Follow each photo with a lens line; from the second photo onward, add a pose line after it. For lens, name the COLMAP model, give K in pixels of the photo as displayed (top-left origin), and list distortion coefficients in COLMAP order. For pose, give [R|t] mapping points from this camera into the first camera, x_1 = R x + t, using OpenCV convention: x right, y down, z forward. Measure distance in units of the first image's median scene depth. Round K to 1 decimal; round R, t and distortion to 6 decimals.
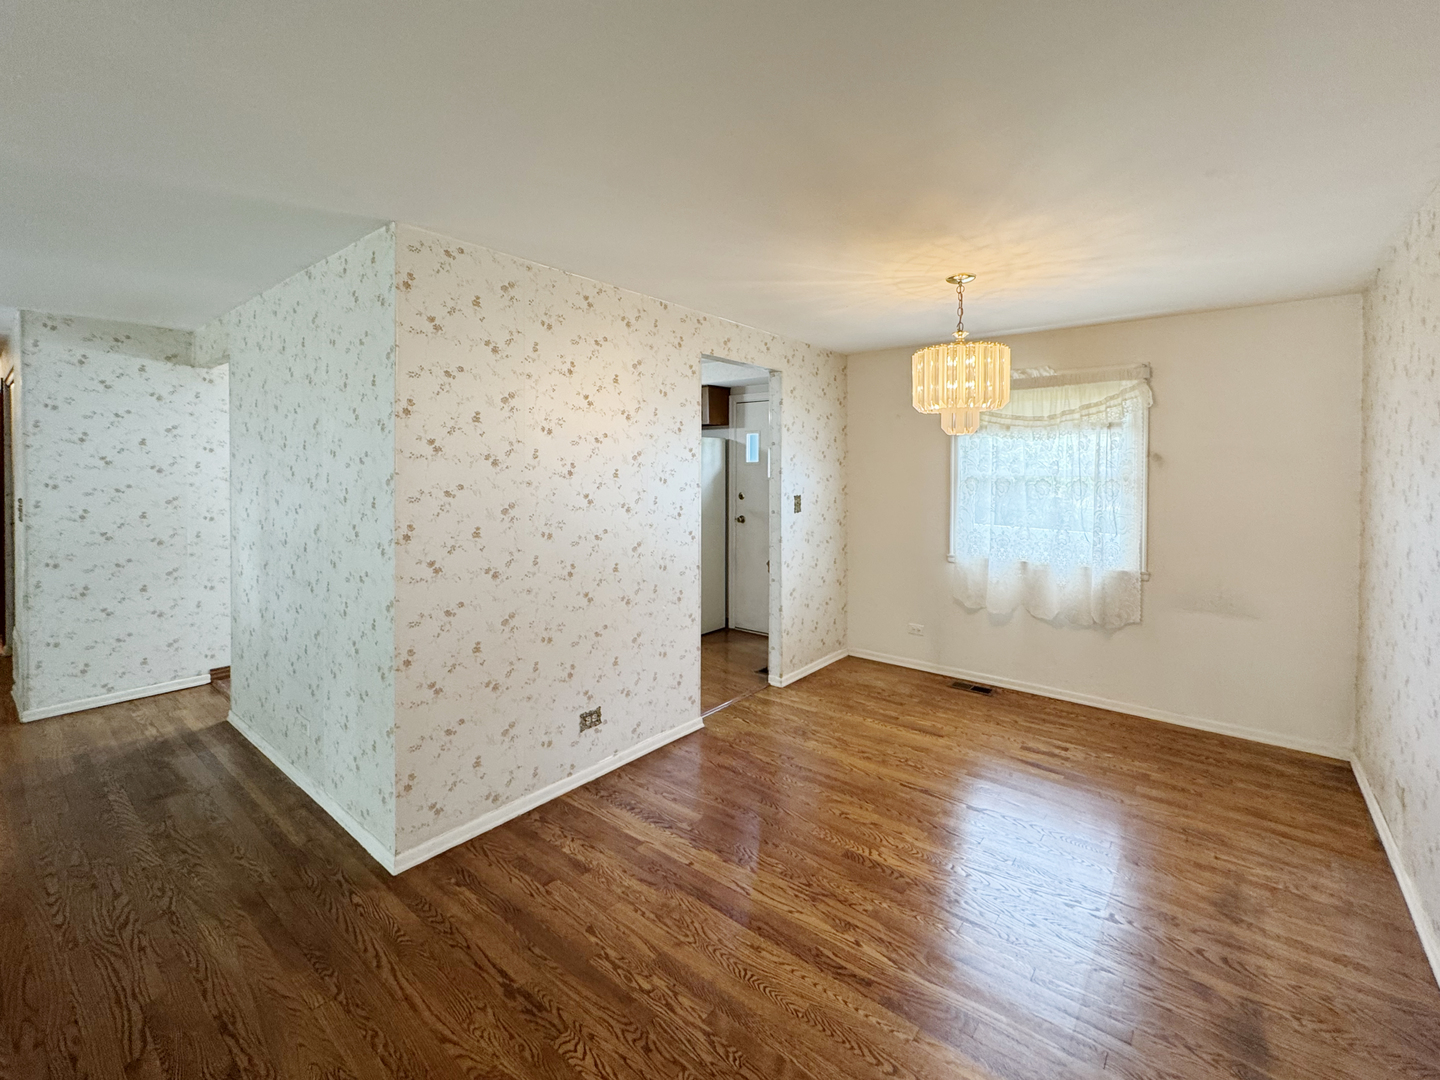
lens RADIAL K [[629.1, 0, 716.6], [0, 629.1, 474.0], [0, 0, 1]] dist [-0.003913, 0.000970]
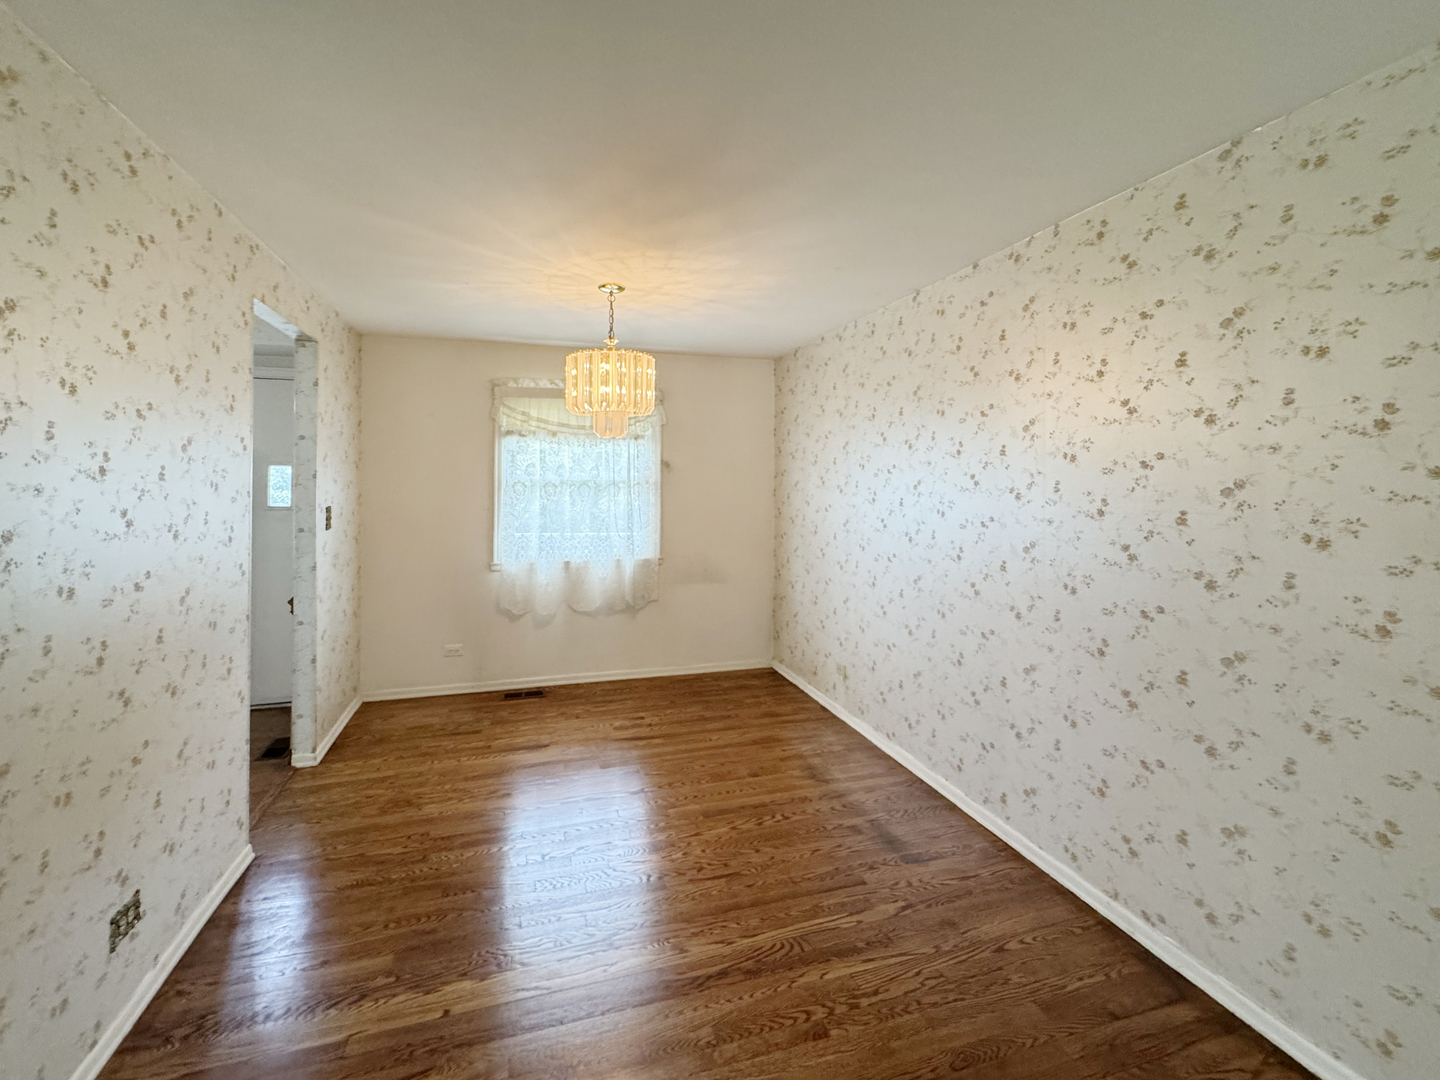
lens RADIAL K [[644.4, 0, 713.9], [0, 644.4, 472.2], [0, 0, 1]] dist [-0.004214, 0.000641]
pose [[0.556856, 0.008757, 0.830563, -0.318375], [0.008832, 0.999825, -0.016463, 0.010685], [-0.830562, 0.016503, 0.556682, 0.212446]]
